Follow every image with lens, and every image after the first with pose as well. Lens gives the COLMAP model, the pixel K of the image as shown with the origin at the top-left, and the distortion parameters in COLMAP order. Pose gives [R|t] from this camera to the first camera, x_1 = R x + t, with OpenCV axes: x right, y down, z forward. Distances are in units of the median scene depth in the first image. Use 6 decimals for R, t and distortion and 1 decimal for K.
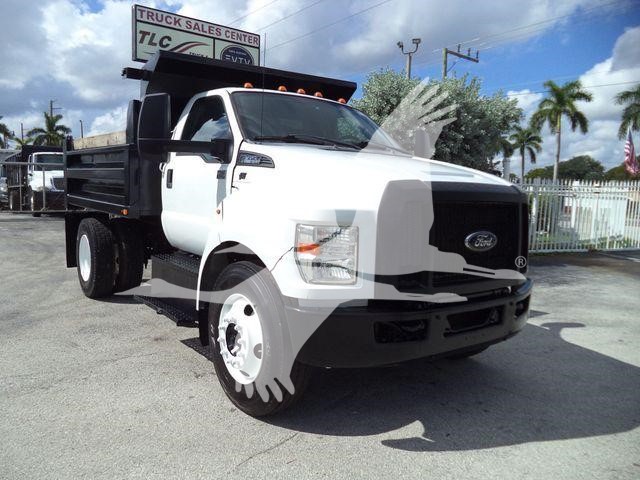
lens RADIAL K [[498.4, 0, 319.3], [0, 498.4, 265.6], [0, 0, 1]] dist [-0.046486, 0.000266]
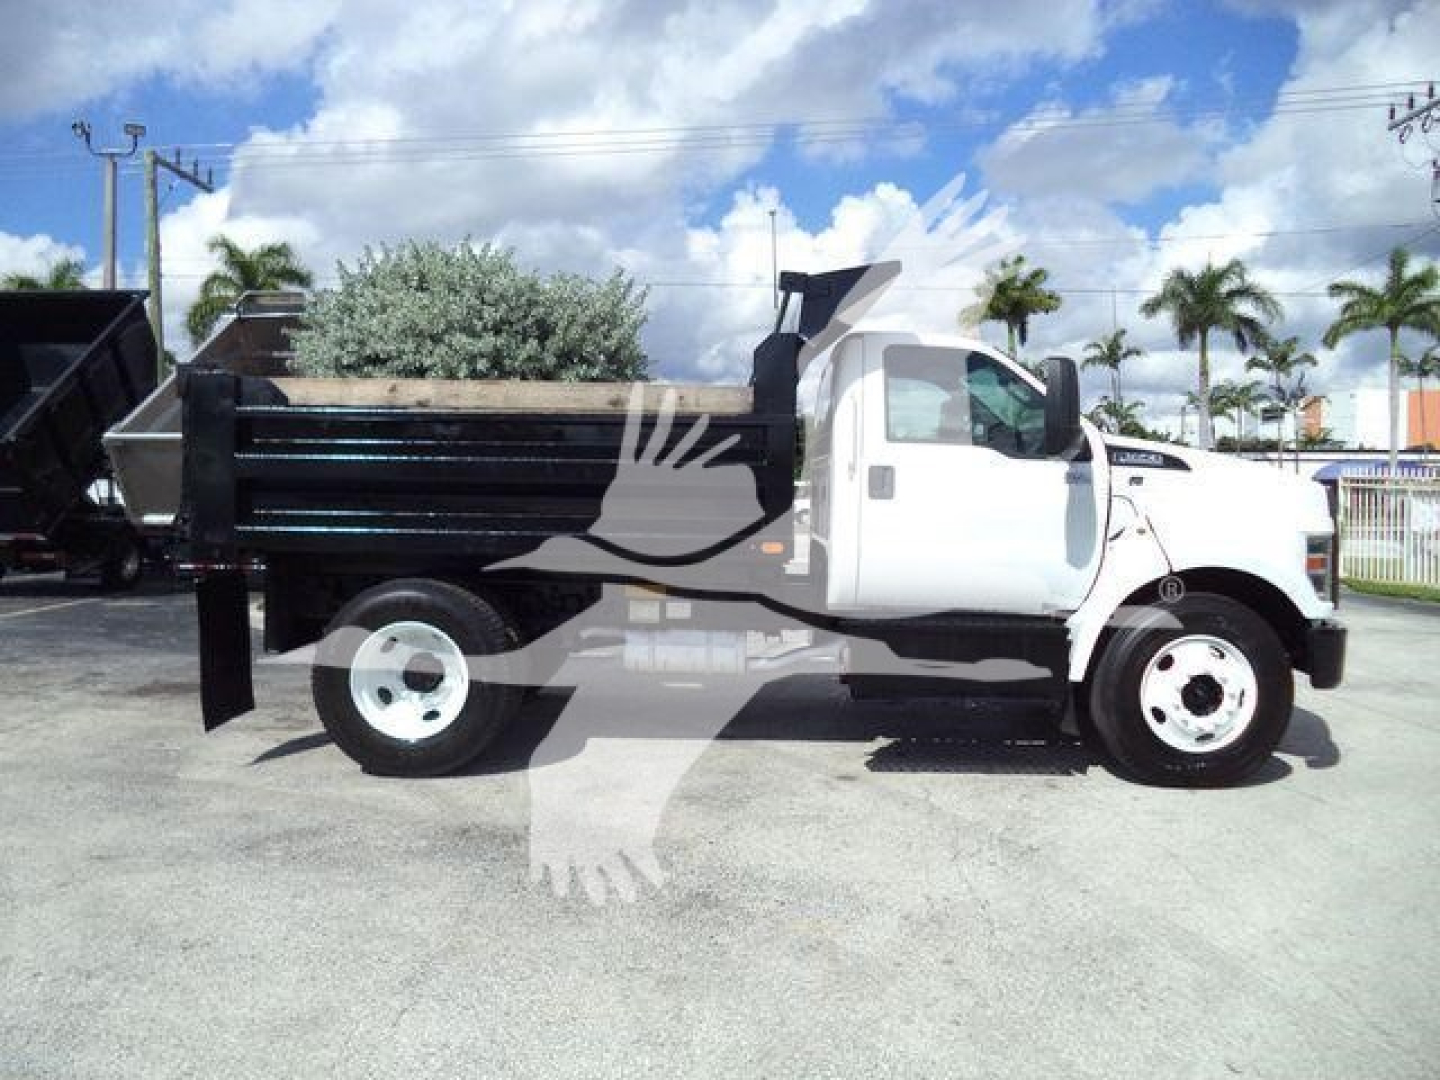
lens RADIAL K [[1143.0, 0, 720.0], [0, 1143.0, 540.0], [0, 0, 1]] dist [-0.025062, -0.001363]
pose [[0.639110, -0.056908, 0.767007, -0.241680], [0.128807, 0.991094, -0.033795, -0.014952], [-0.758253, 0.120395, 0.640748, 0.051247]]
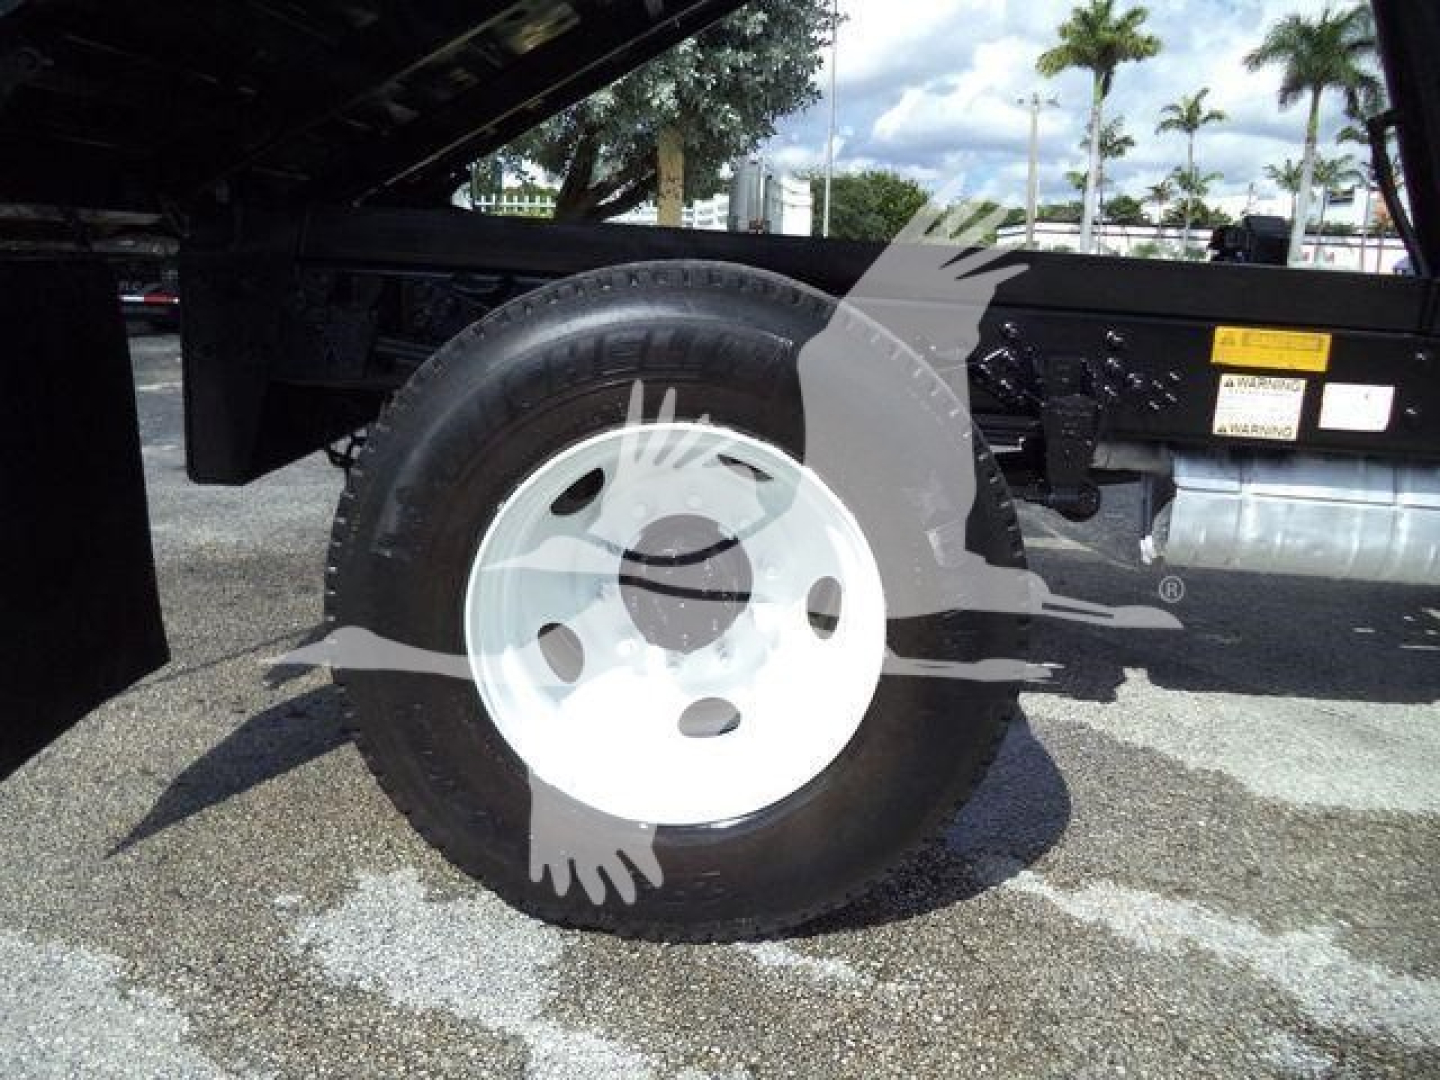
lens RADIAL K [[1147.3, 0, 720.0], [0, 1147.3, 540.0], [0, 0, 1]] dist [-0.050721, 0.041514]
pose [[0.646899, -0.180246, 0.740968, -0.149433], [0.086596, 0.982742, 0.163458, -0.018266], [-0.757643, -0.041576, 0.651344, 0.210868]]
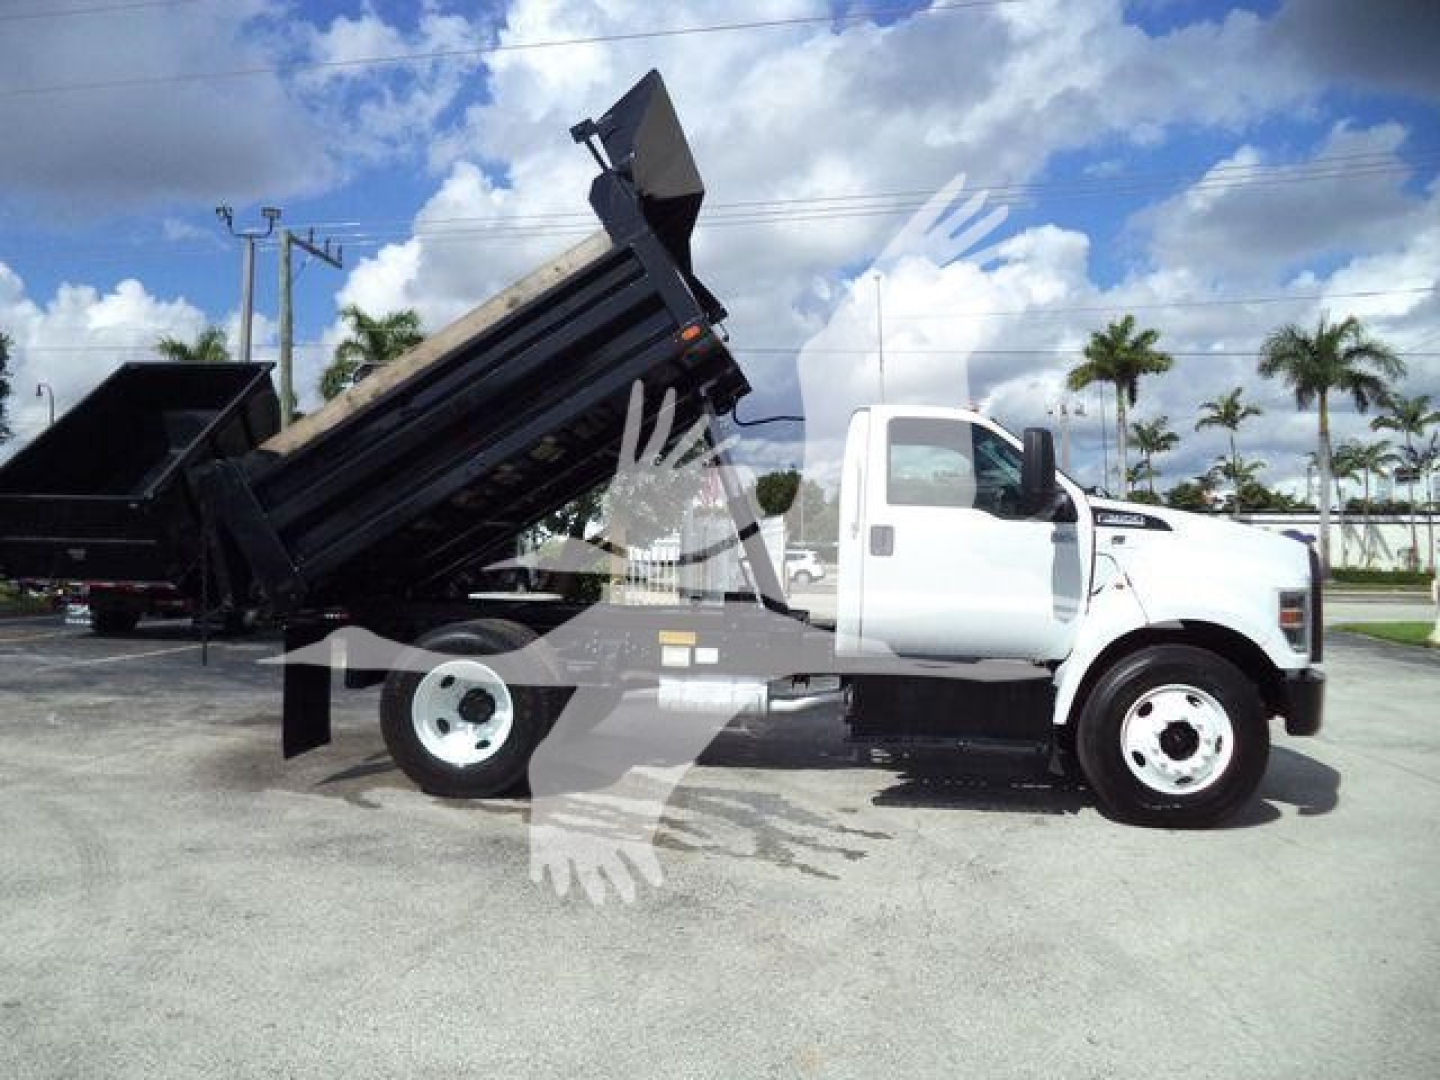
lens RADIAL K [[1147.3, 0, 720.0], [0, 1147.3, 540.0], [0, 0, 1]] dist [-0.050721, 0.041514]
pose [[0.711744, -0.011935, 0.702337, -0.248038], [0.112656, 0.988853, -0.097361, -0.009572], [-0.693346, 0.148419, 0.705155, 0.019171]]
